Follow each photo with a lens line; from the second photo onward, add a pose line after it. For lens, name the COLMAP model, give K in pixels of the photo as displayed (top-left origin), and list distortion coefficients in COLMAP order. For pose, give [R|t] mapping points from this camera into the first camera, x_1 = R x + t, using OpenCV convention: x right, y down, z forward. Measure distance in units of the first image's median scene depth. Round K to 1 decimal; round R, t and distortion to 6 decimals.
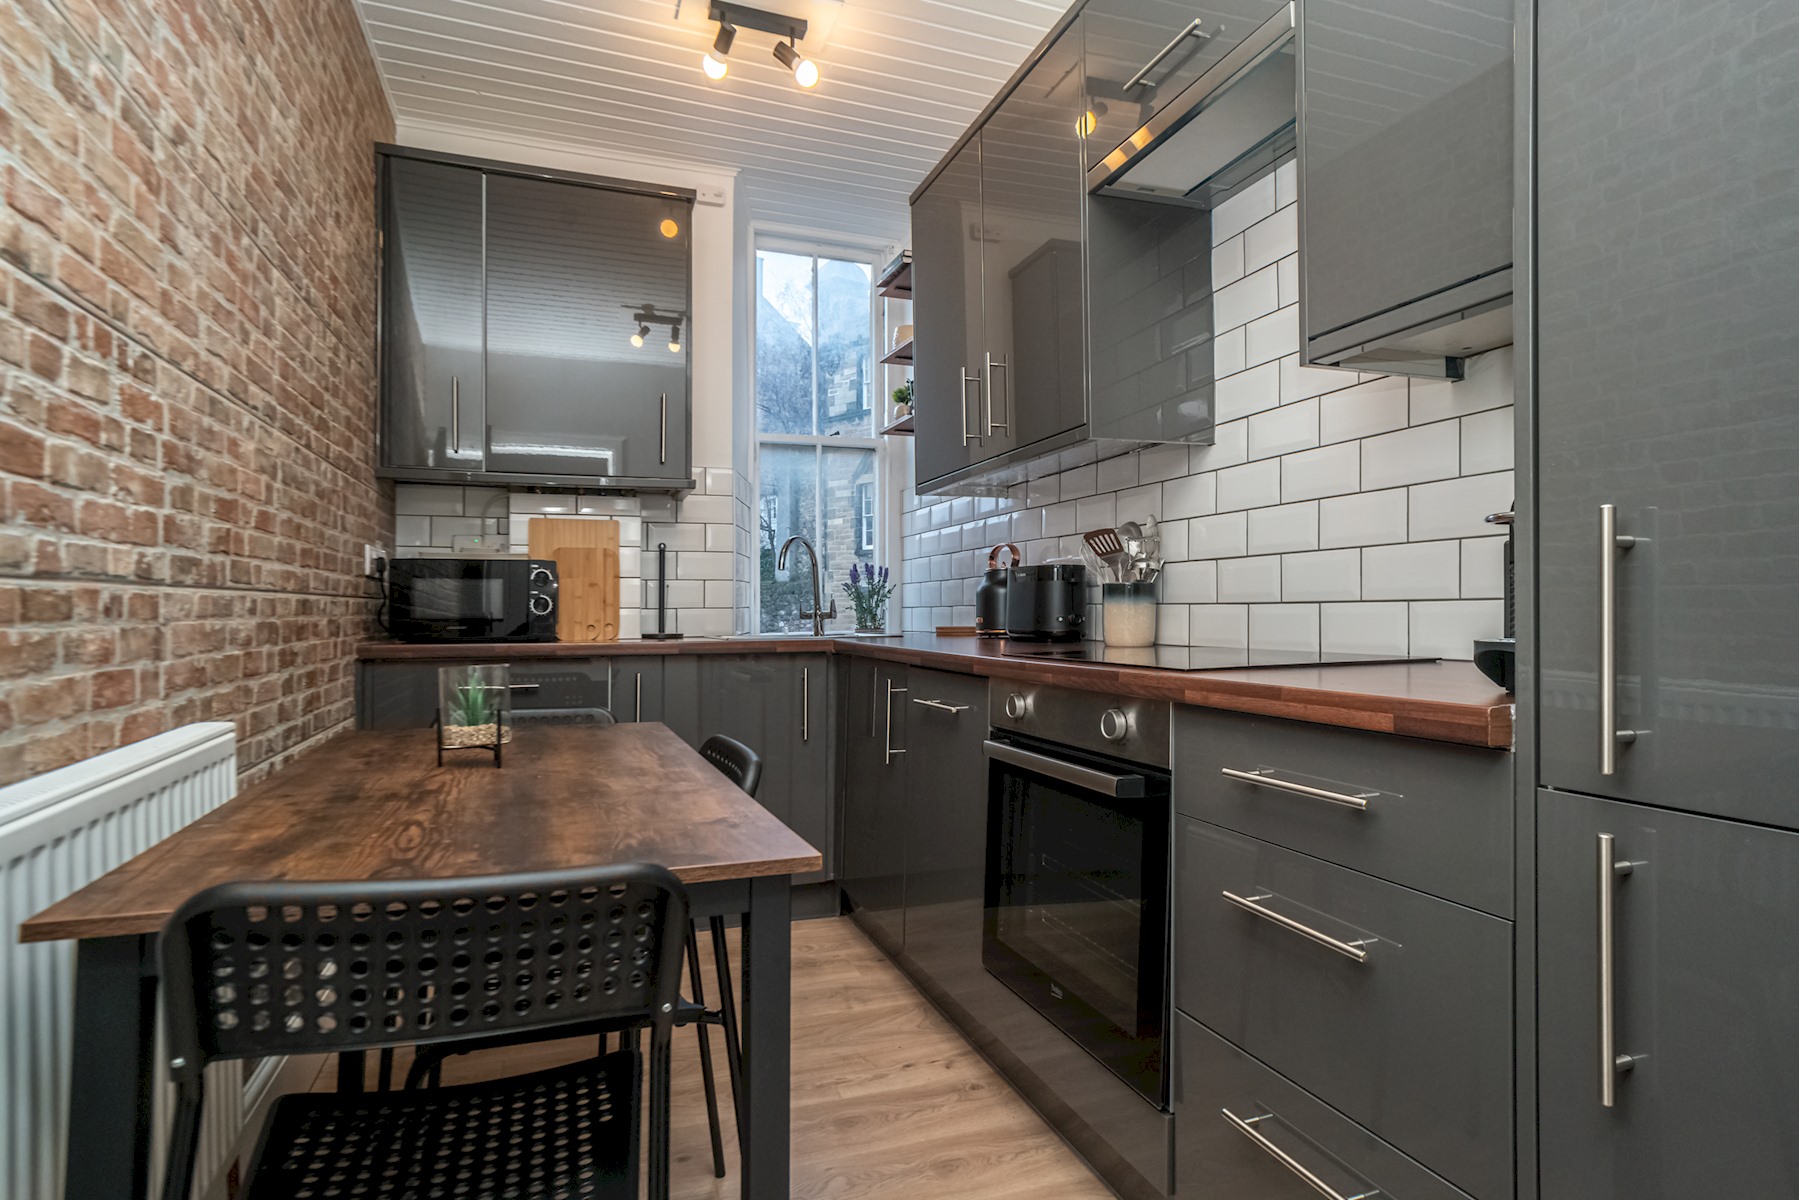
lens RADIAL K [[920.1, 0, 885.6], [0, 920.1, 600.8], [0, 0, 1]] dist [-0.012586, 0.014495]
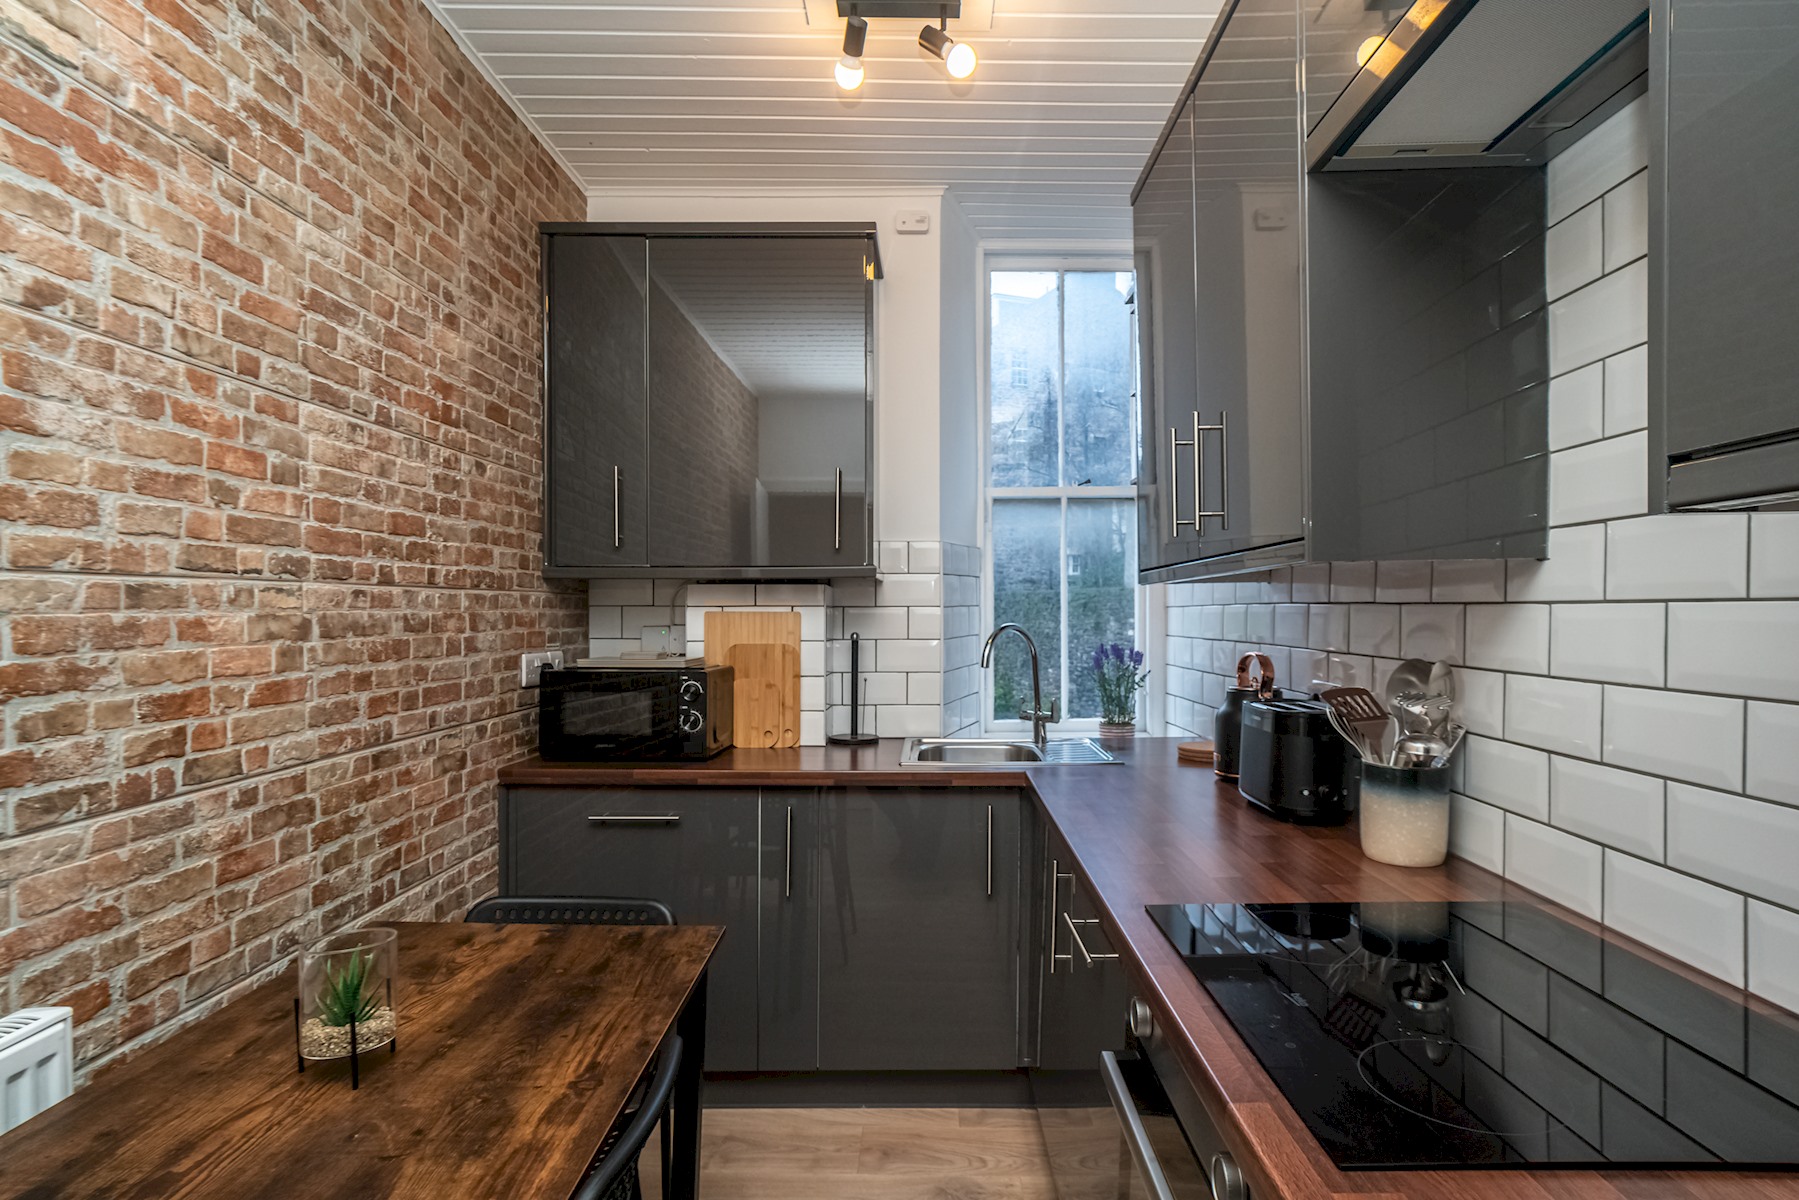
lens RADIAL K [[920.1, 0, 941.3], [0, 920.1, 607.2], [0, 0, 1]] dist [-0.012586, 0.014495]
pose [[0.942076, 0.005162, -0.335360, 0.172128], [0.000222, 0.999872, 0.016014, -0.137394], [0.335400, -0.015161, 0.941954, 0.281323]]
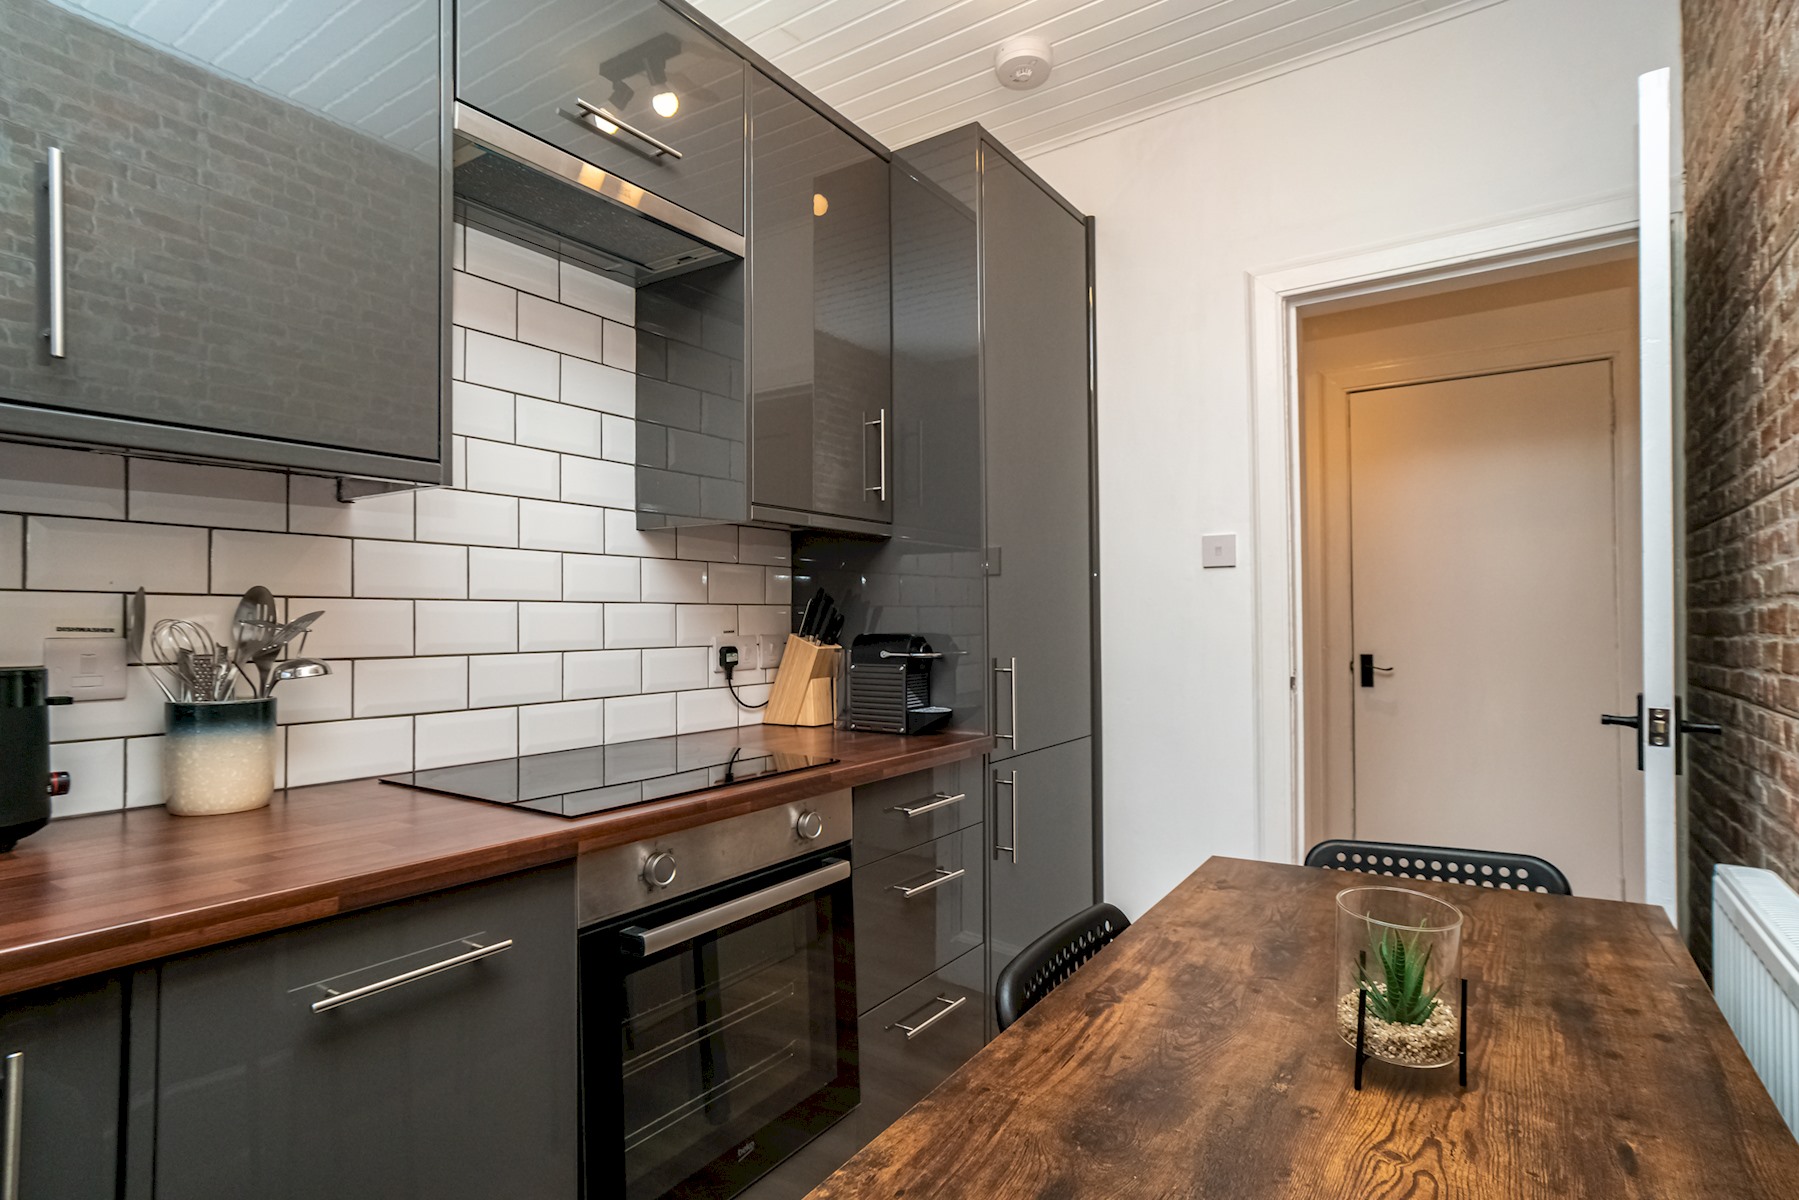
lens RADIAL K [[920.1, 0, 903.0], [0, 920.1, 607.1], [0, 0, 1]] dist [-0.012586, 0.014495]
pose [[-0.573614, 0.014684, 0.818994, -0.492702], [-0.003230, 0.999791, -0.020188, -0.061570], [-0.819119, -0.014225, -0.573447, 1.024895]]
